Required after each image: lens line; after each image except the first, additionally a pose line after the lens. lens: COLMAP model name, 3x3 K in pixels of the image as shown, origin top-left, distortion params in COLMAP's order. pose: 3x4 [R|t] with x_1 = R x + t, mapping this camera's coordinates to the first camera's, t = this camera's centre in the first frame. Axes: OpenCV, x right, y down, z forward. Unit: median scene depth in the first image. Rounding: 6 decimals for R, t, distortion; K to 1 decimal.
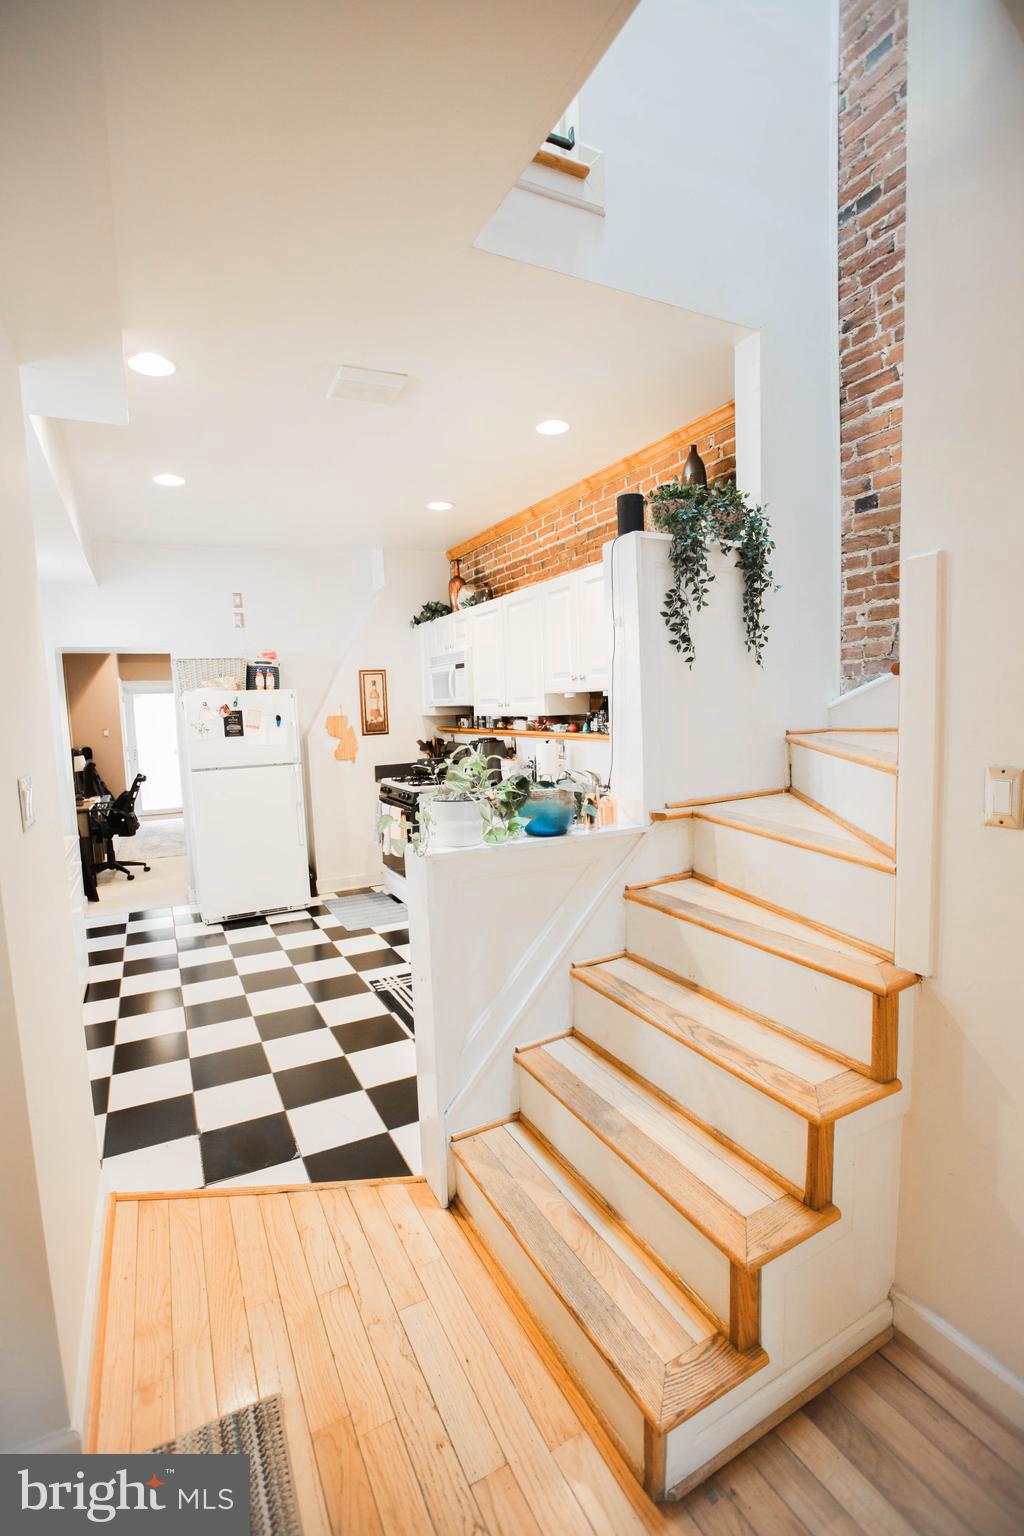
lens RADIAL K [[707.6, 0, 501.4], [0, 707.6, 766.0], [0, 0, 1]] dist [-0.049497, 0.016862]
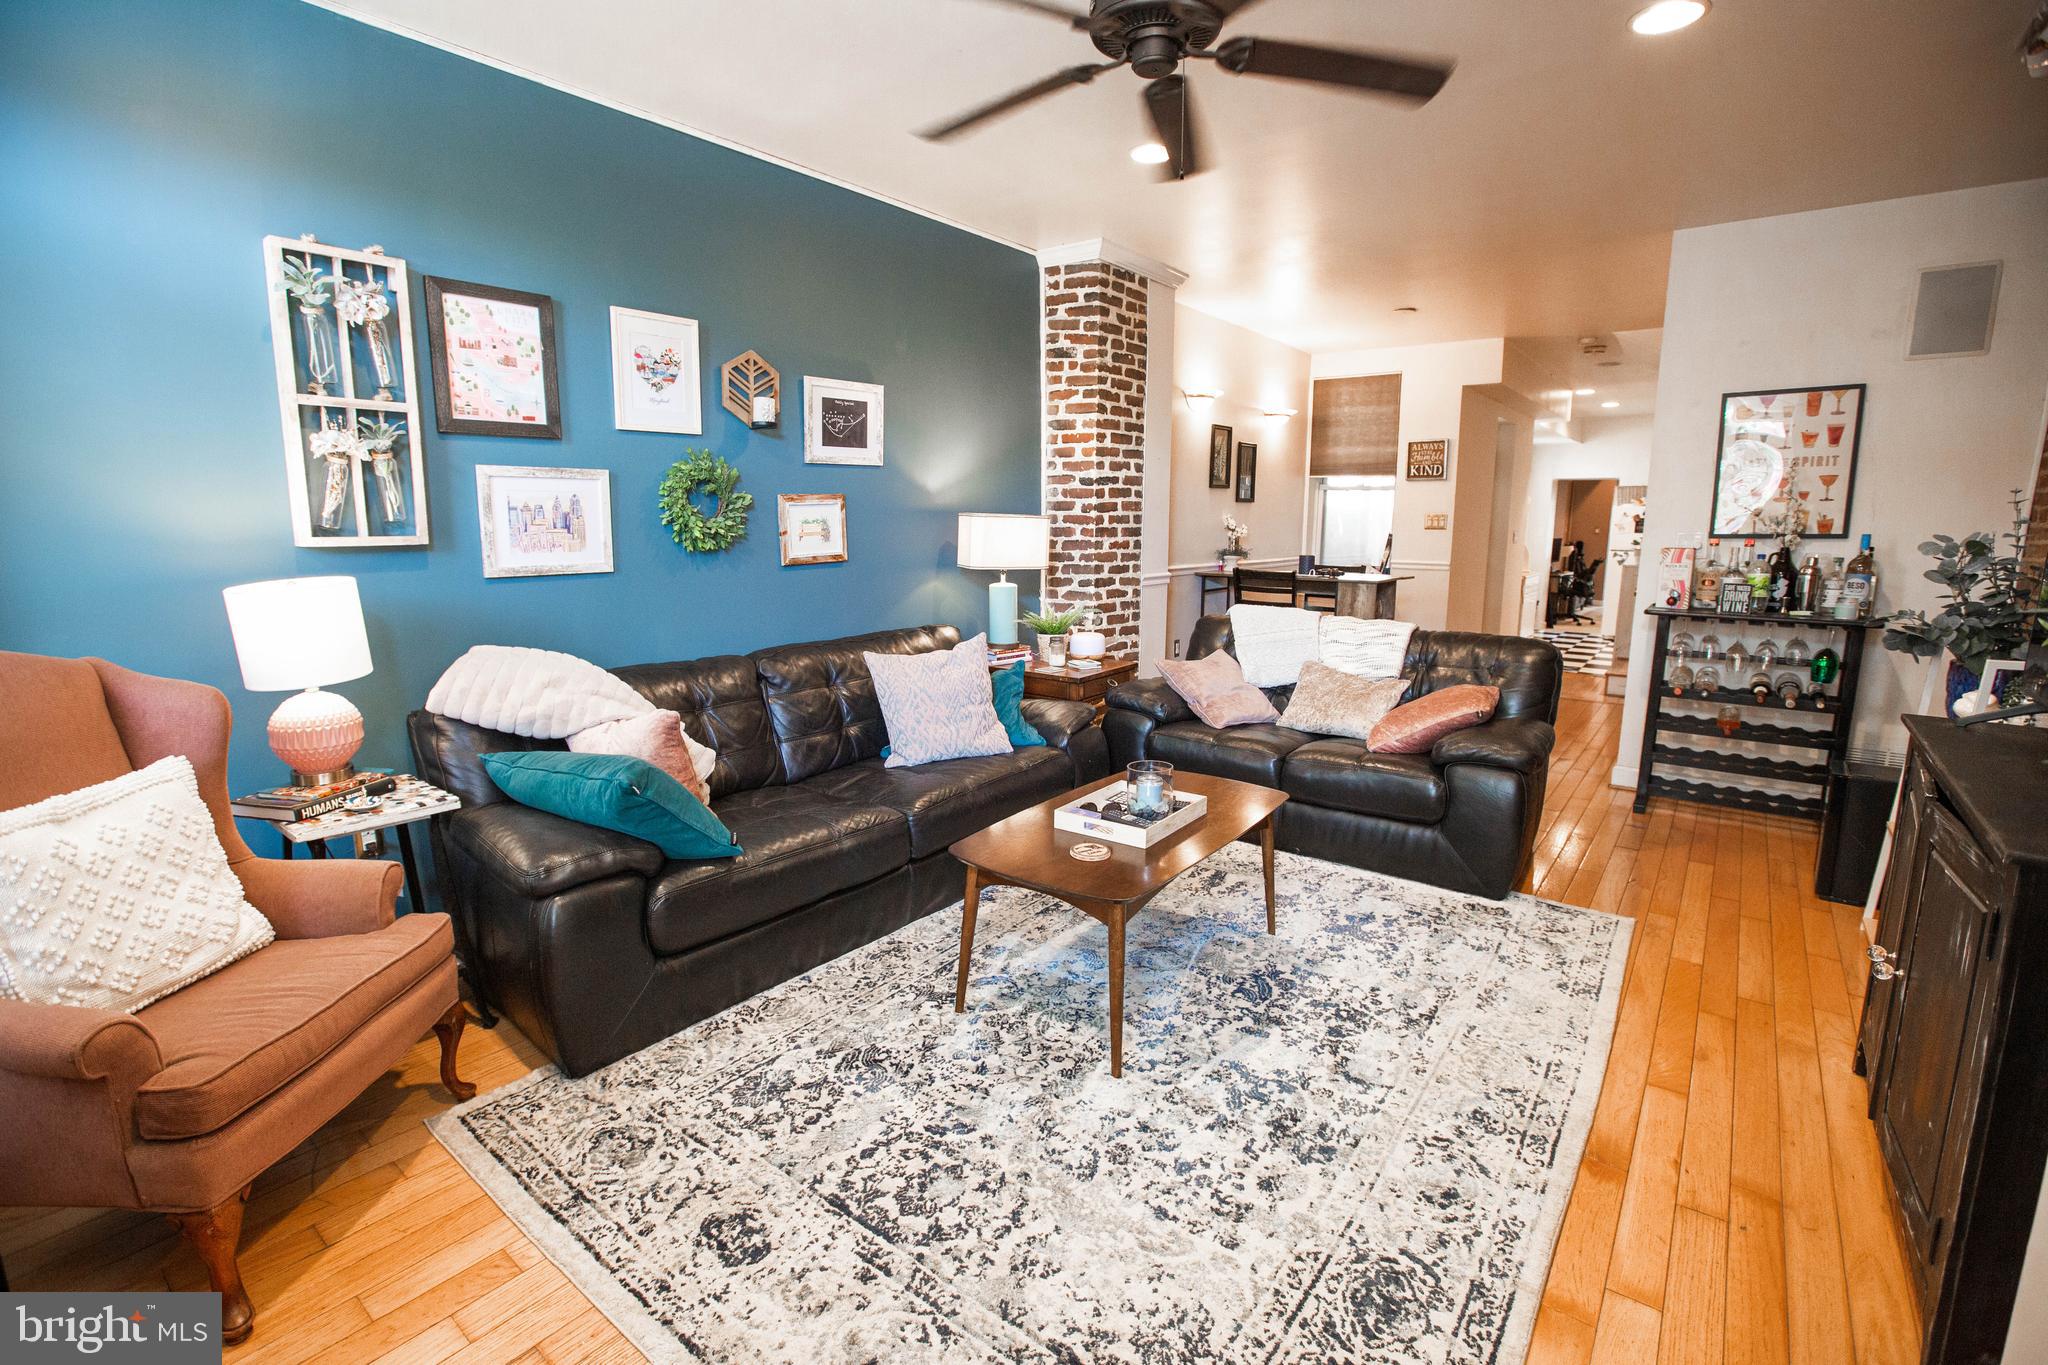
lens RADIAL K [[943.4, 0, 1017.3], [0, 943.4, 685.4], [0, 0, 1]] dist [-0.049497, 0.016862]
pose [[0.425184, 0.189165, -0.885119, 1.059275], [-0.095460, 0.981834, 0.163979, 0.090721], [0.900059, 0.014772, 0.435518, -1.395536]]
